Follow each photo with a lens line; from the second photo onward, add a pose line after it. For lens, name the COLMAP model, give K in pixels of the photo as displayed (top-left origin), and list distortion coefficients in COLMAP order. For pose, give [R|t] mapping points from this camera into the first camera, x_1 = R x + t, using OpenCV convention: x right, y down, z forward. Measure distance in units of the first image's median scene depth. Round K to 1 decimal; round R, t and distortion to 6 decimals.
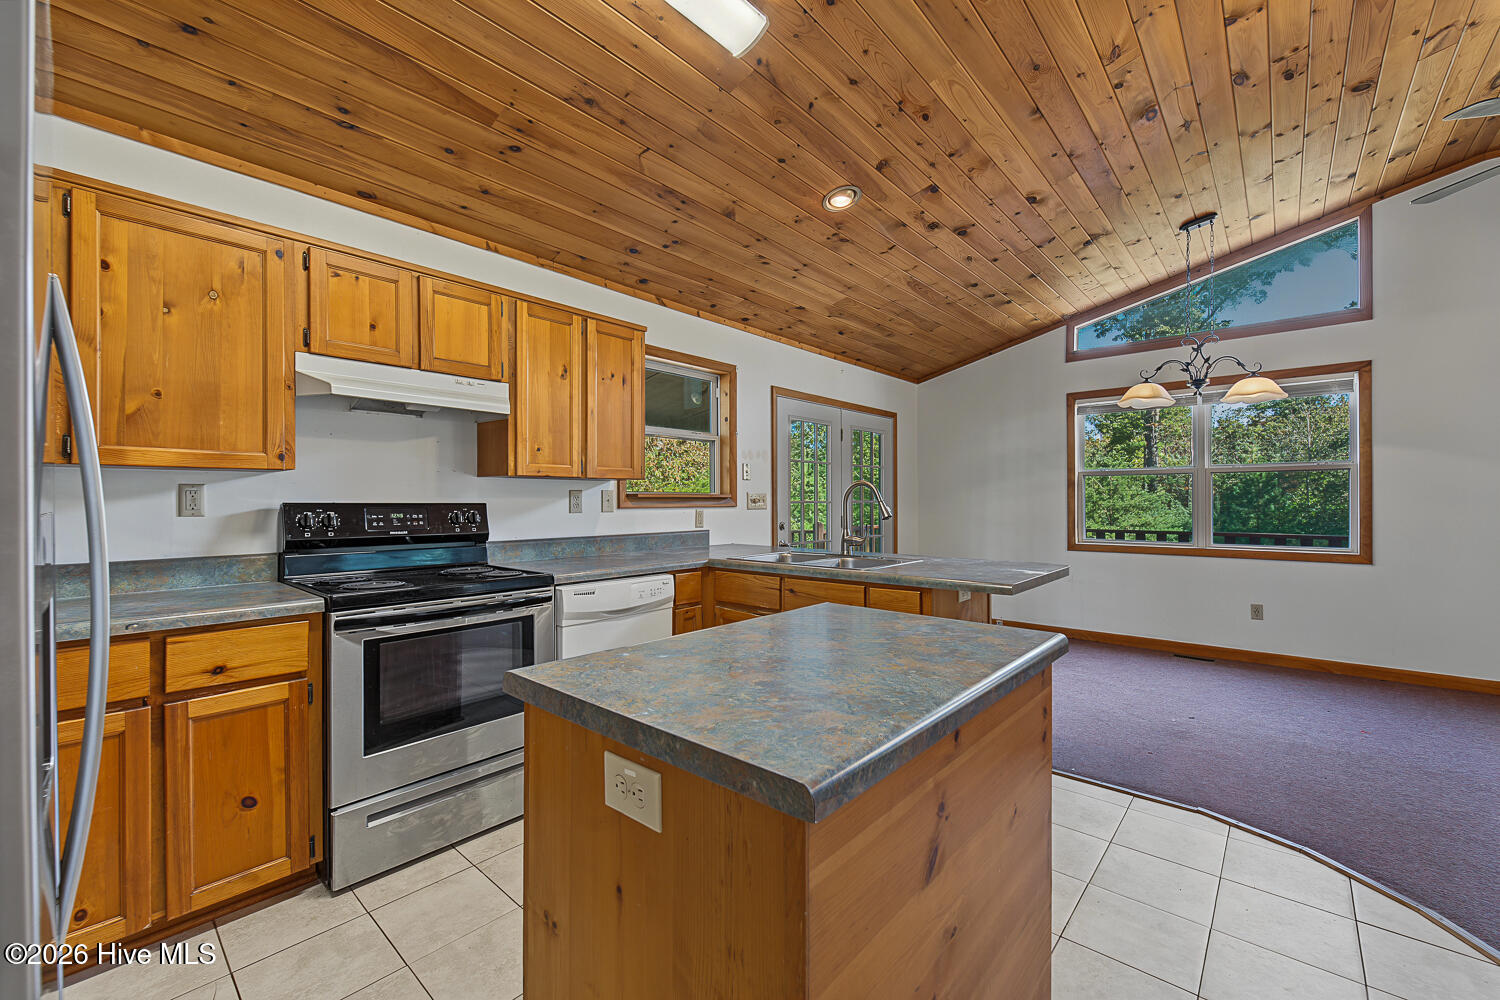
lens RADIAL K [[609.4, 0, 744.8], [0, 609.4, 501.2], [0, 0, 1]] dist [-0.000905, -0.000610]
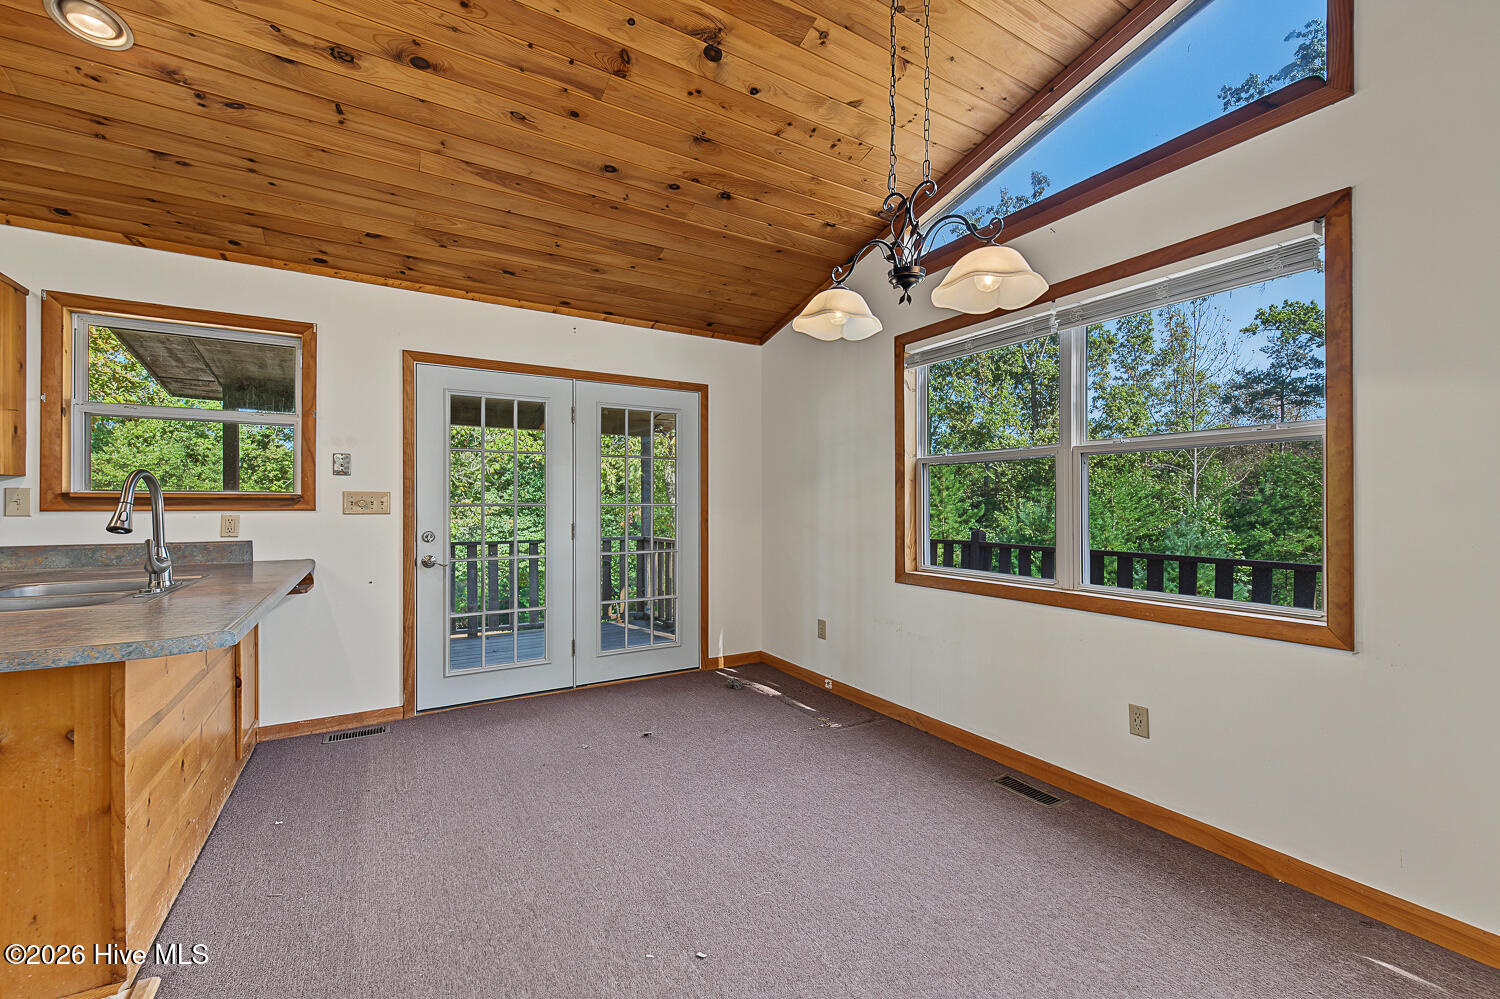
lens RADIAL K [[609.4, 0, 749.8], [0, 609.4, 504.1], [0, 0, 1]] dist [-0.000905, -0.000610]
pose [[0.955211, 0.003878, -0.295900, 0.764033], [-0.003696, 0.999992, 0.001176, -0.001395], [0.295902, -0.000030, 0.955218, 0.460891]]
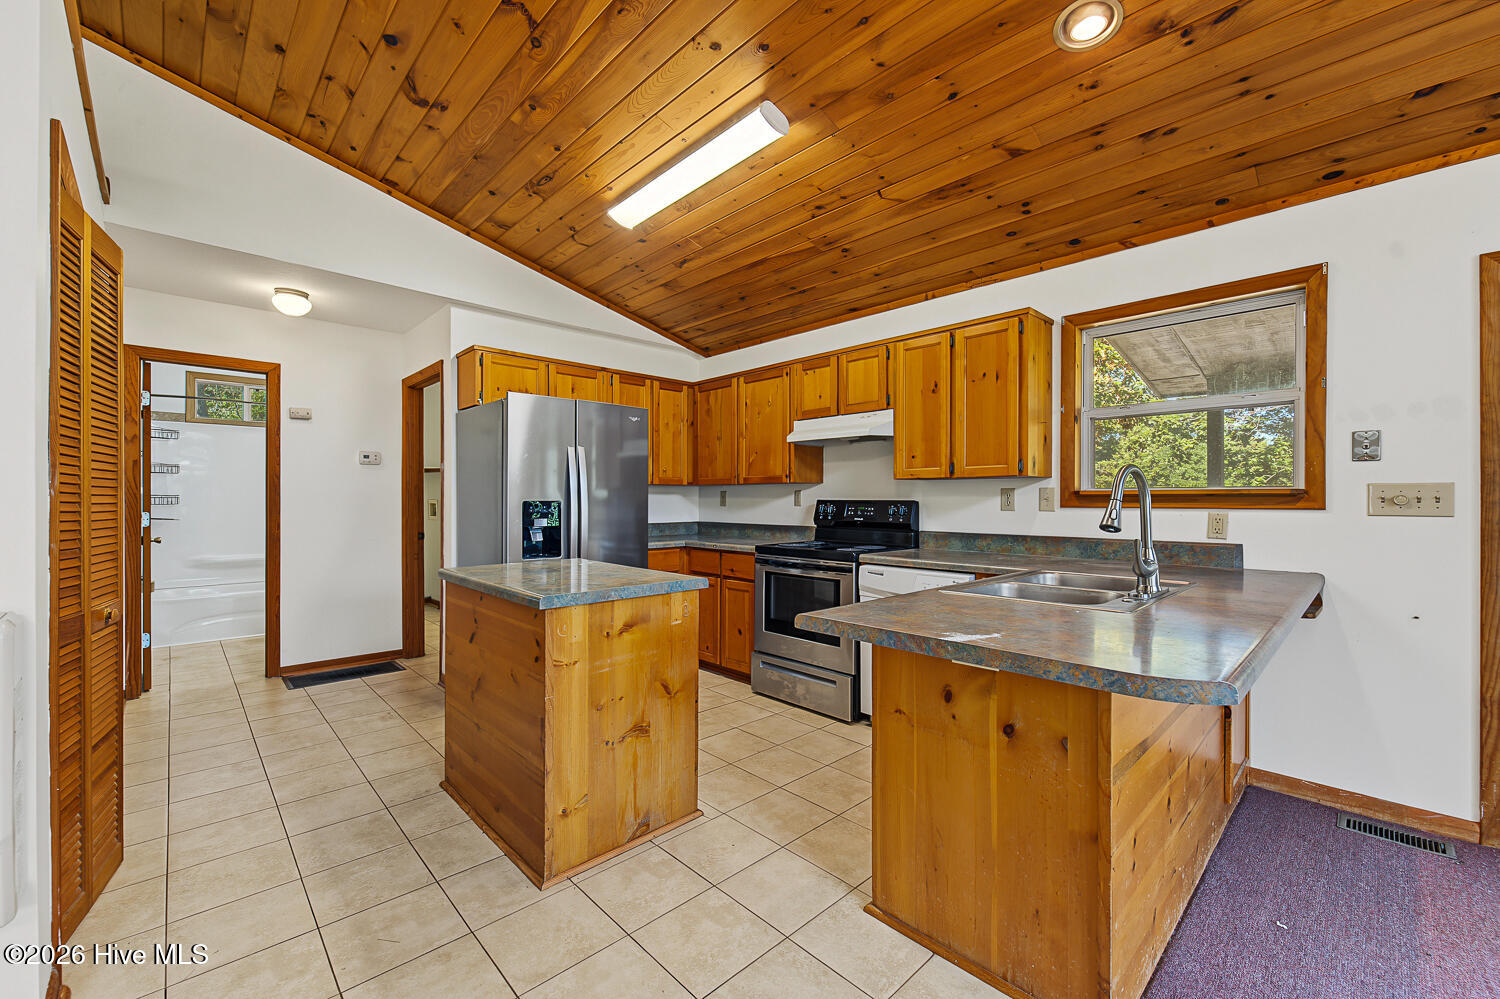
lens RADIAL K [[609.4, 0, 752.3], [0, 609.4, 500.8], [0, 0, 1]] dist [-0.000905, -0.000610]
pose [[-0.080363, 0.004116, -0.996757, 0.630253], [-0.000690, 0.999991, 0.004185, -0.000983], [0.996765, 0.001024, -0.080360, 0.537506]]
